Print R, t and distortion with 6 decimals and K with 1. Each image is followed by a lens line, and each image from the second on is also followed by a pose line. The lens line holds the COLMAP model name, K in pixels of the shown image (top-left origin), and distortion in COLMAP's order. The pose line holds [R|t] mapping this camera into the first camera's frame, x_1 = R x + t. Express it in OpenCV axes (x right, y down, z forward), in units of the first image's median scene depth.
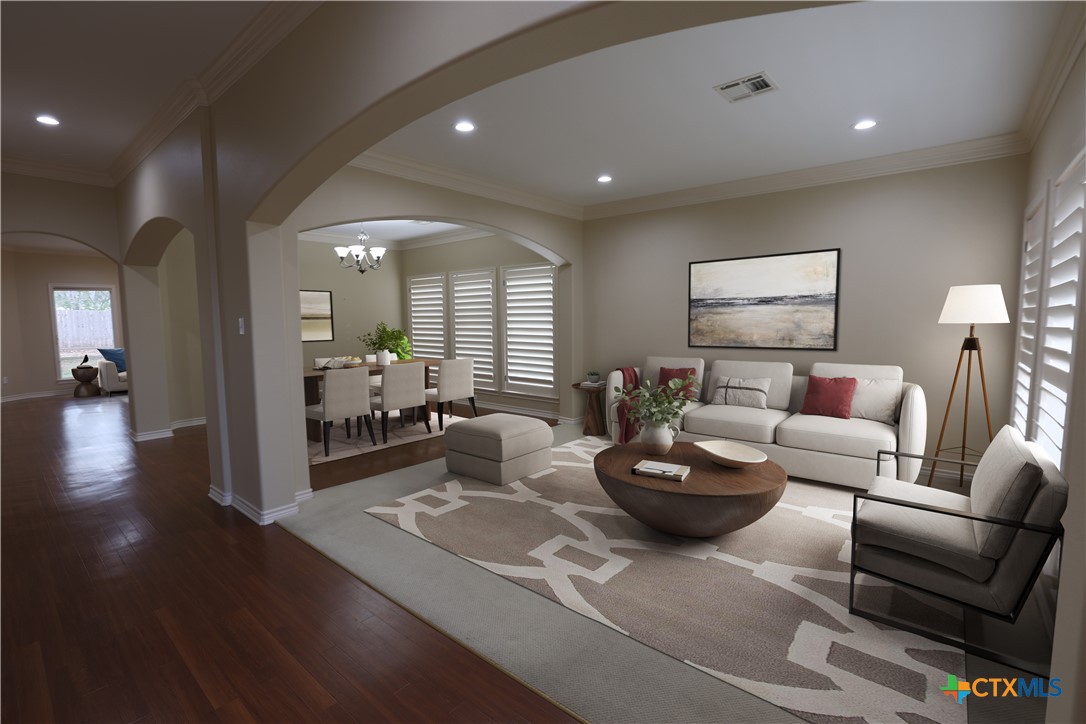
lens RADIAL K [[489.9, 0, 543.0], [0, 489.9, 362.0], [0, 0, 1]] dist [-0.033114, 0.000893]
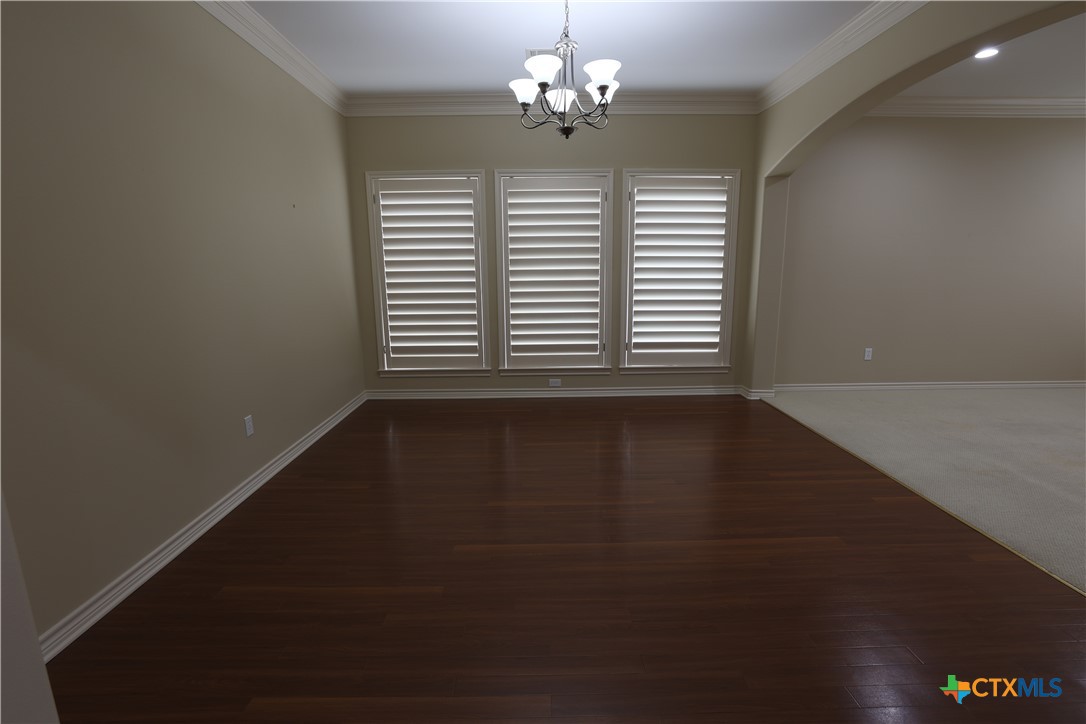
lens RADIAL K [[489.9, 0, 543.0], [0, 489.9, 362.0], [0, 0, 1]] dist [-0.033114, 0.000893]
pose [[0.759356, -0.132957, 0.636947, -0.738057], [0.062885, 0.989314, 0.131541, -0.050204], [-0.647630, -0.059832, 0.759602, 0.730036]]
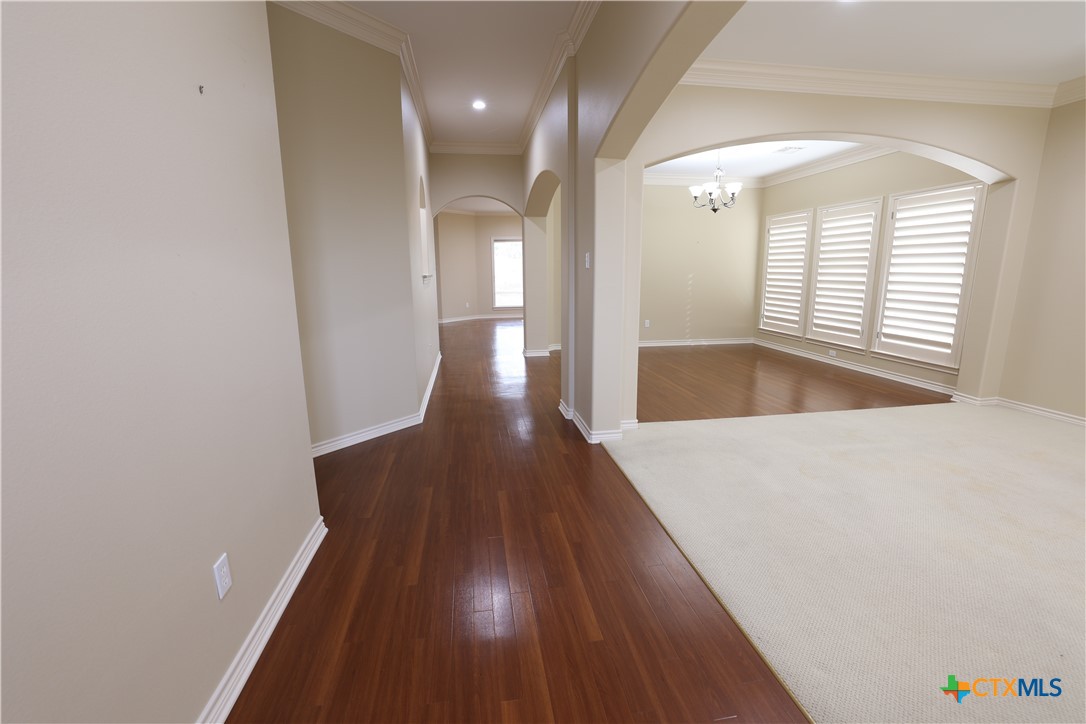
lens RADIAL K [[466.2, 0, 543.0], [0, 466.2, 362.0], [0, 0, 1]] dist [-0.045915, 0.018417]
pose [[0.752482, 0.129461, -0.645764, 0.001980], [-0.054974, 0.989415, 0.134298, 0.008024], [0.656314, -0.065557, 0.751634, 0.069580]]
